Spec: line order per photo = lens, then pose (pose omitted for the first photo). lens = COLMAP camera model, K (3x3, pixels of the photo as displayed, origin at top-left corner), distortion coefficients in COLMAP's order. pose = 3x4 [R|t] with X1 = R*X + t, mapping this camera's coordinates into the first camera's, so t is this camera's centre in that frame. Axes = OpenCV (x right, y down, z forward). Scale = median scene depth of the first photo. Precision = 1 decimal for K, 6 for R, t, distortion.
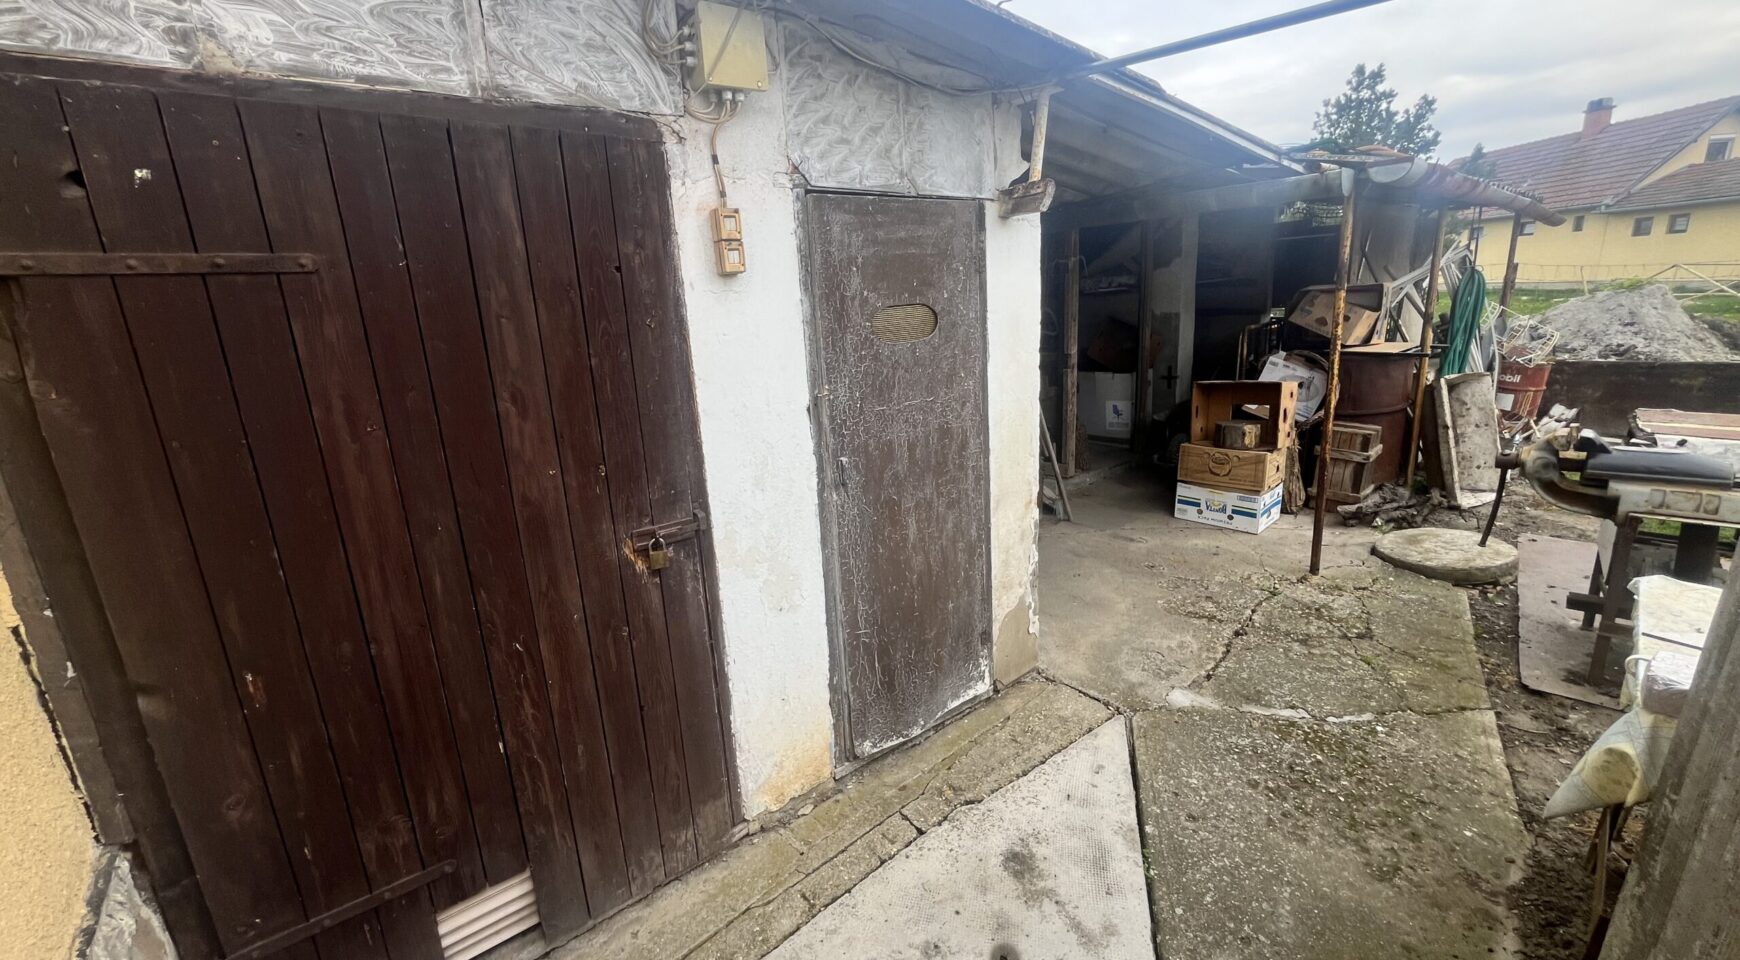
lens RADIAL K [[707.8, 0, 865.7], [0, 707.8, 486.8], [0, 0, 1]] dist [-0.001998, 0.000245]
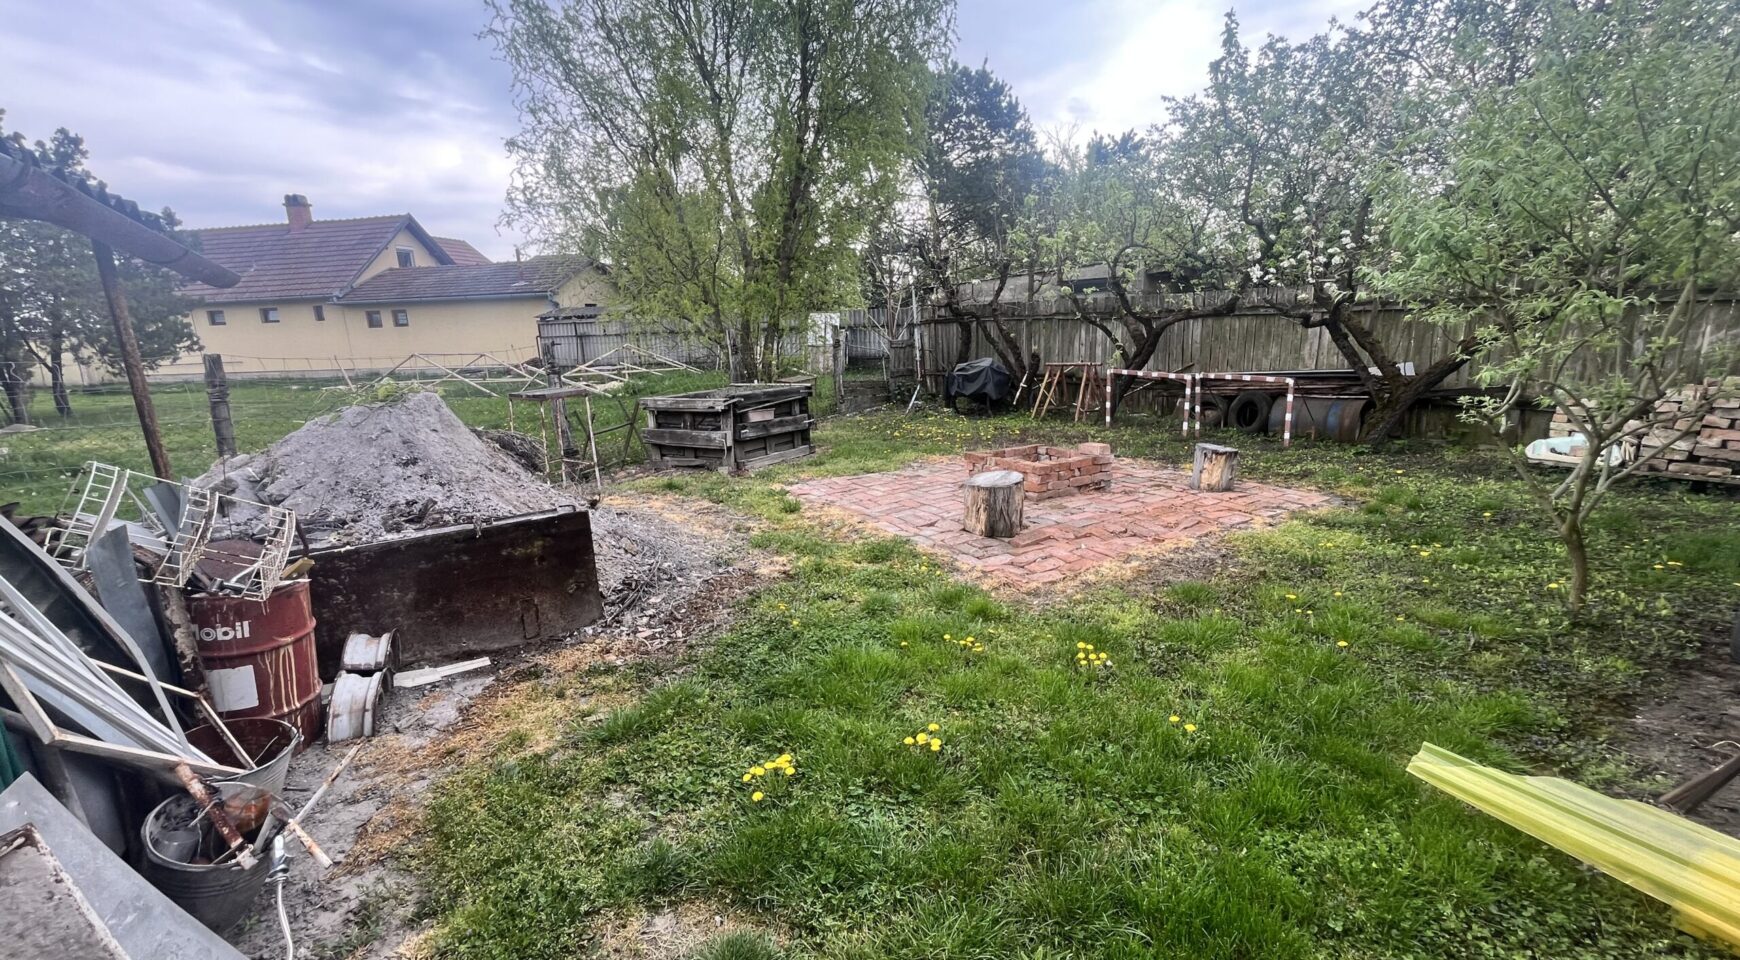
lens RADIAL K [[707.8, 0, 867.9], [0, 707.8, 482.2], [0, 0, 1]] dist [-0.001998, 0.000245]
pose [[0.170171, -0.168975, 0.970819, 0.593752], [0.284952, 0.951537, 0.115671, -0.178869], [-0.943316, 0.256953, 0.210074, 0.541554]]
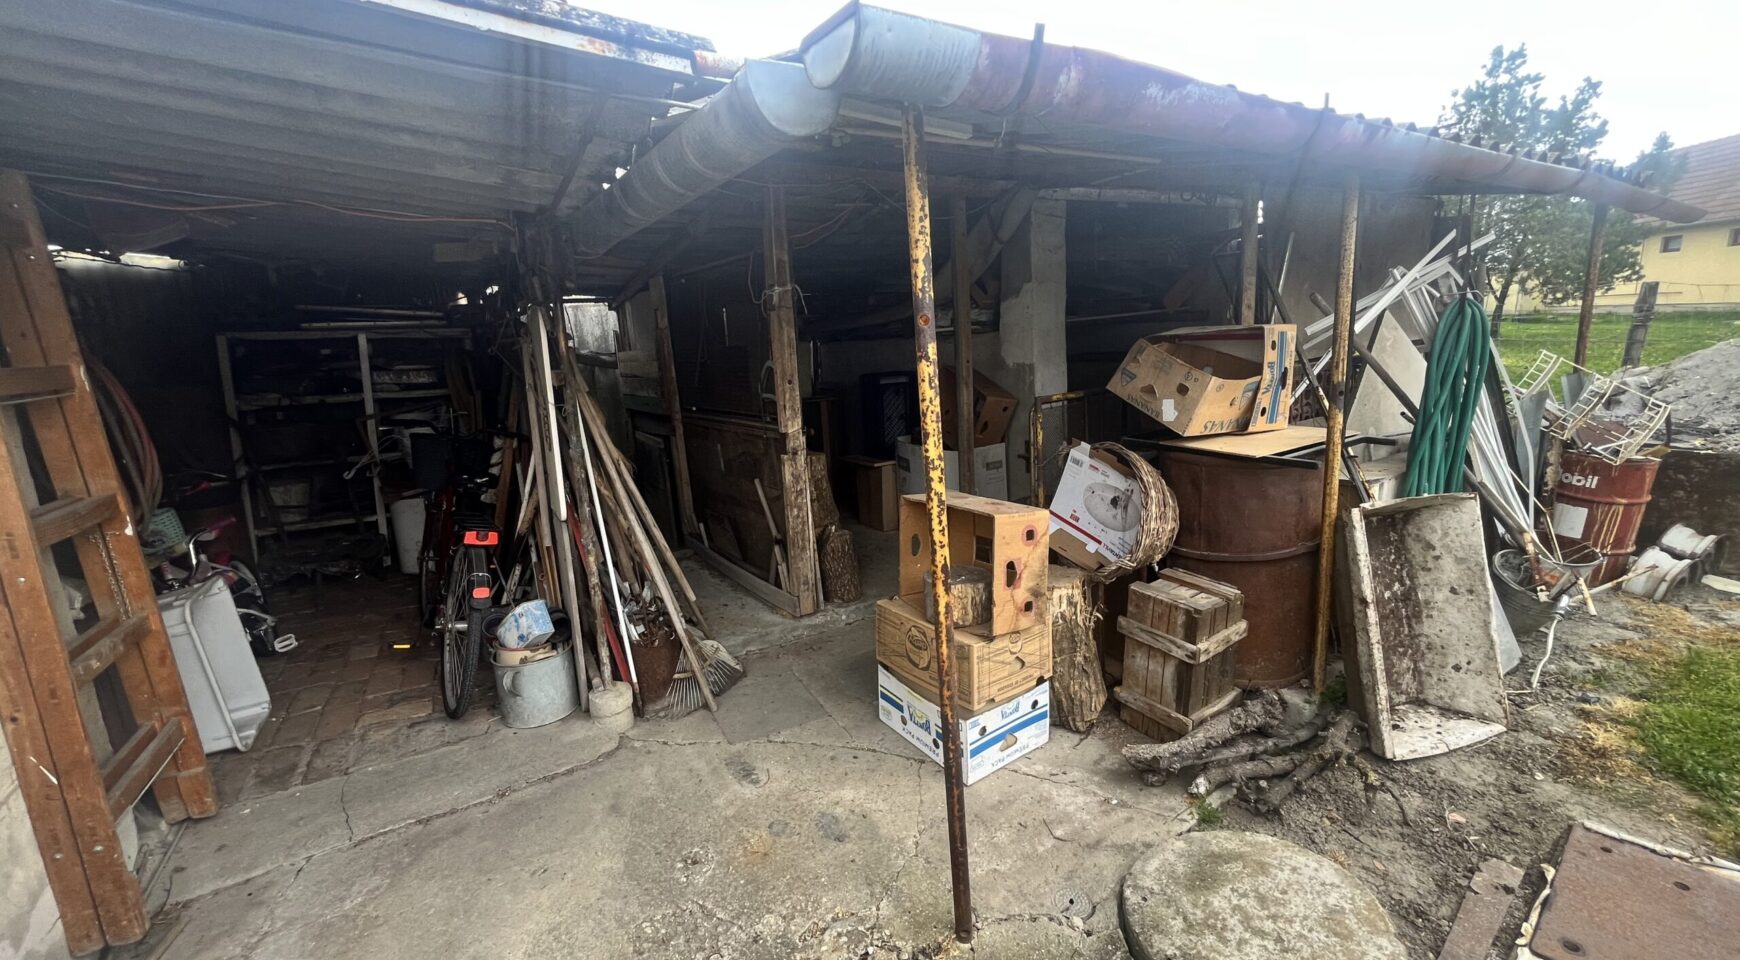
lens RADIAL K [[707.8, 0, 868.1], [0, 707.8, 481.7], [0, 0, 1]] dist [-0.001998, 0.000245]
pose [[0.987649, 0.030826, -0.153618, 0.422019], [-0.036608, 0.998718, -0.034953, -0.111004], [0.152343, 0.040145, 0.987512, 0.334494]]
